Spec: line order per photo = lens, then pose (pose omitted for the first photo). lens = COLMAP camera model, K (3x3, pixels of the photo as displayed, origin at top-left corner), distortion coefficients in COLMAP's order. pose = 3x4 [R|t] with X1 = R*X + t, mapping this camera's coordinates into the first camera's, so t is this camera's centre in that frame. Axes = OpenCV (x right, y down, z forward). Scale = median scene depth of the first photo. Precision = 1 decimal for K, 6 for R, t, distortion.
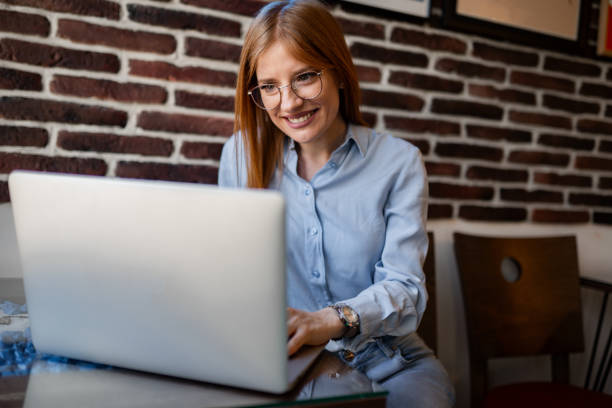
lens RADIAL K [[508.8, 0, 306.0], [0, 508.8, 204.0], [0, 0, 1]] dist [-0.020756, 0.010033]
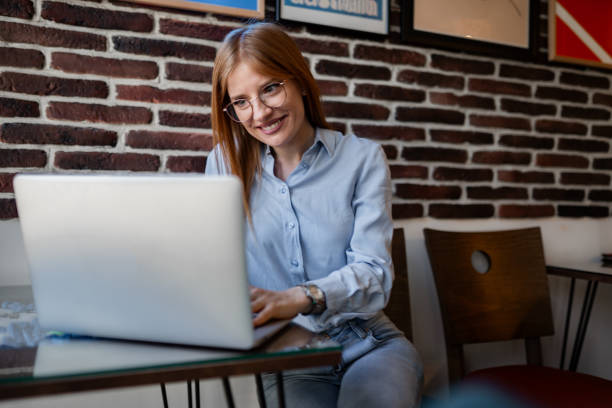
lens RADIAL K [[594.1, 0, 306.0], [0, 594.1, 204.0], [0, 0, 1]] dist [-0.034884, 0.031102]
pose [[0.998200, -0.055229, 0.023381, 0.016615], [0.056893, 0.995346, -0.077772, 0.090025], [-0.018977, 0.078962, 0.996697, -0.254999]]
